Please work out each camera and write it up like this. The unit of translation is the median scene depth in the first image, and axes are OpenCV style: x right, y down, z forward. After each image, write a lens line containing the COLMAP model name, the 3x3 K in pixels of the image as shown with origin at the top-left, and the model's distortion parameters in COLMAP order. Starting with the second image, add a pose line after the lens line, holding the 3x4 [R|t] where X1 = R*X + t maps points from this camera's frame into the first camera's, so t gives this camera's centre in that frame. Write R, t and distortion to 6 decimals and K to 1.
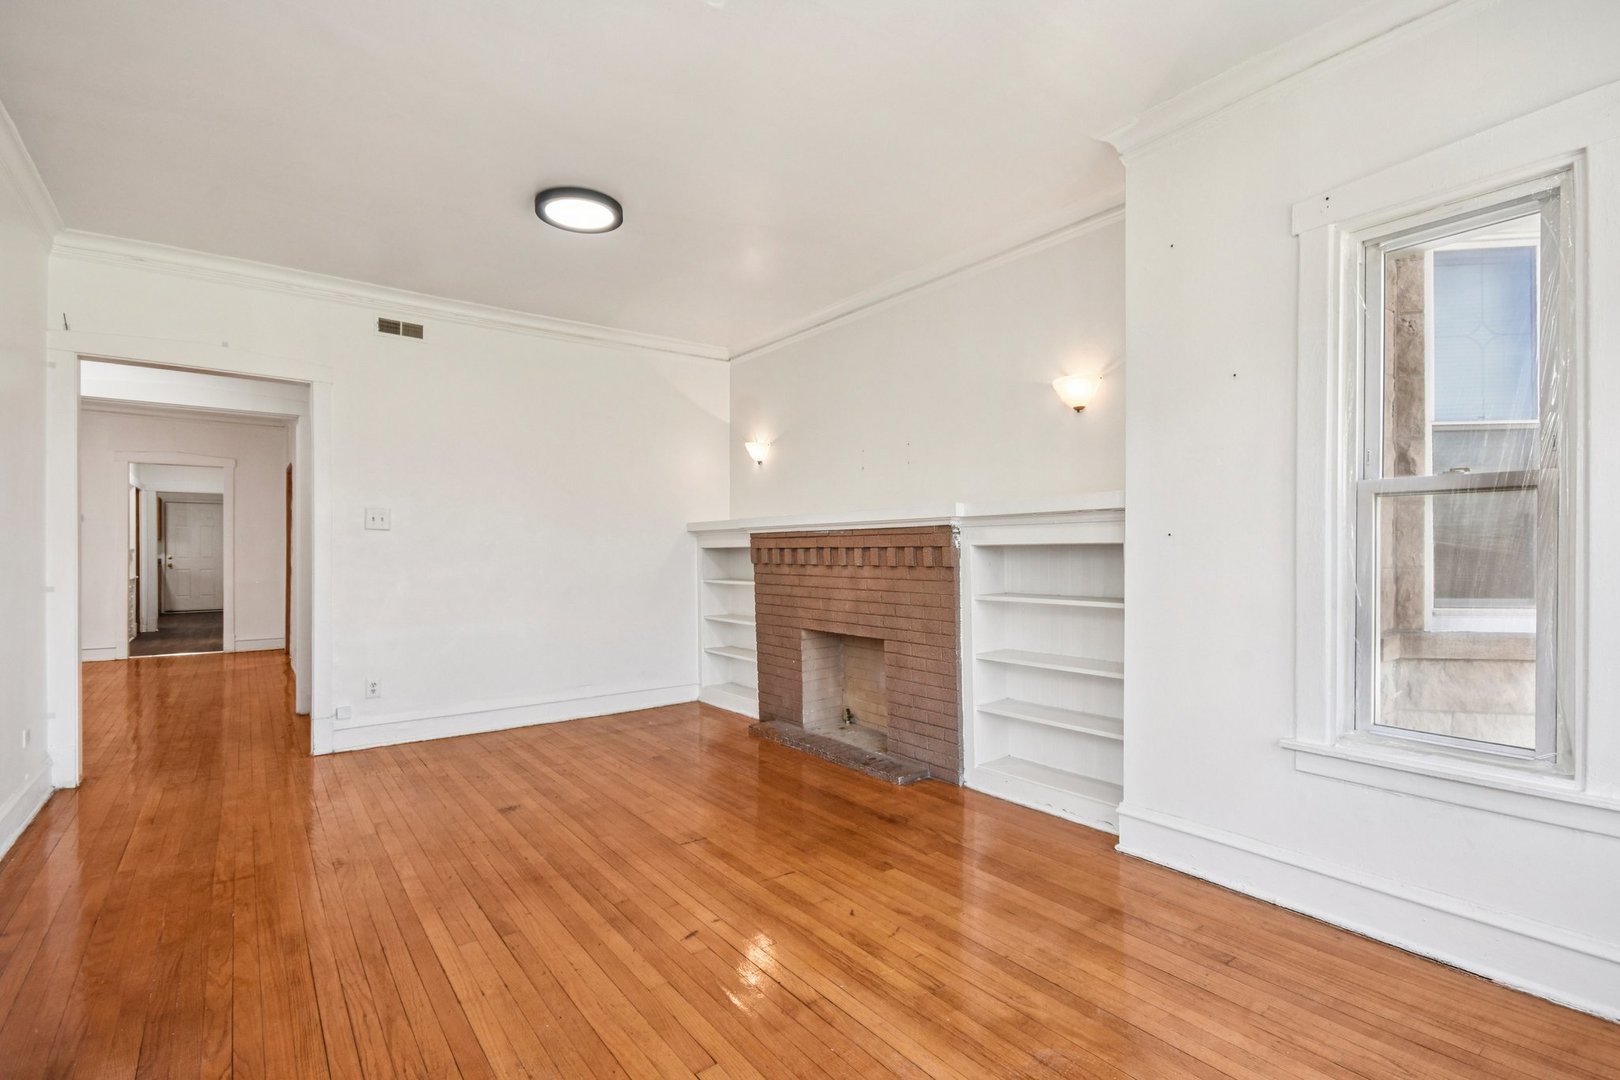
lens RADIAL K [[746.7, 0, 805.6], [0, 746.7, 543.4], [0, 0, 1]] dist [0.002051, 0.000113]
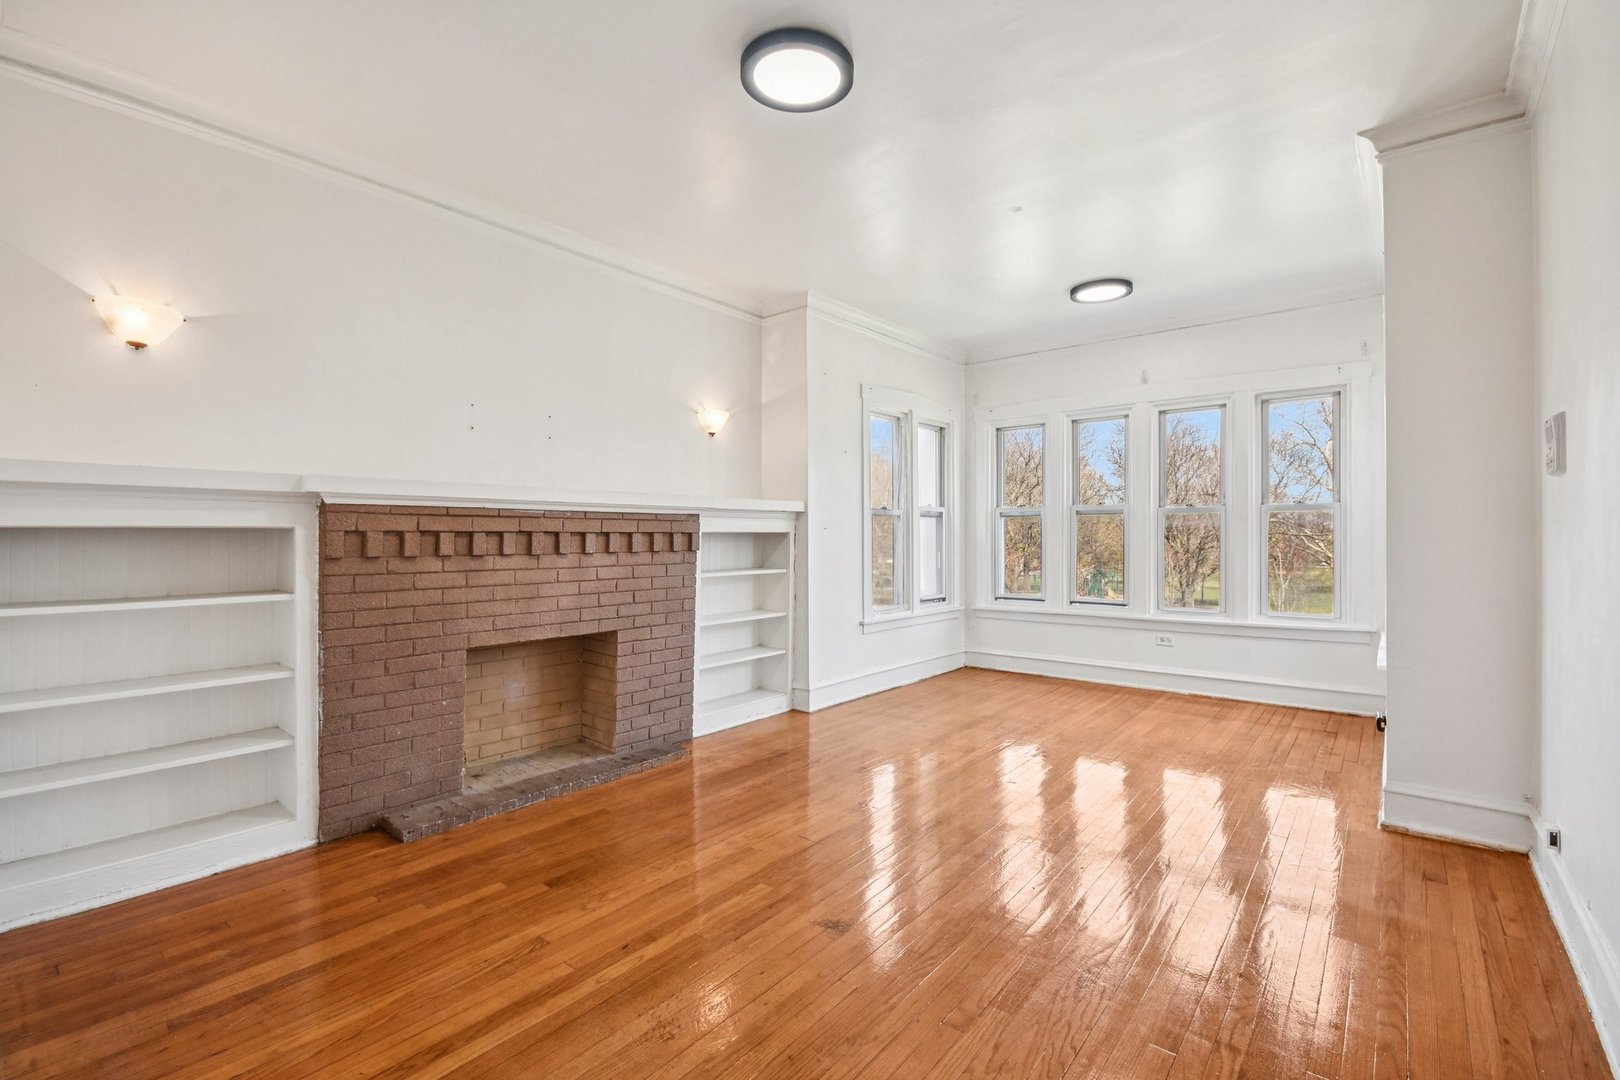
lens RADIAL K [[715.1, 0, 805.4], [0, 715.1, 545.3], [0, 0, 1]] dist [0.002121, -0.003305]
pose [[-0.225997, 0.000125, 0.974128, -0.798553], [-0.001595, 0.999999, -0.000498, 0.020841], [-0.974127, -0.001666, -0.225997, 0.941320]]
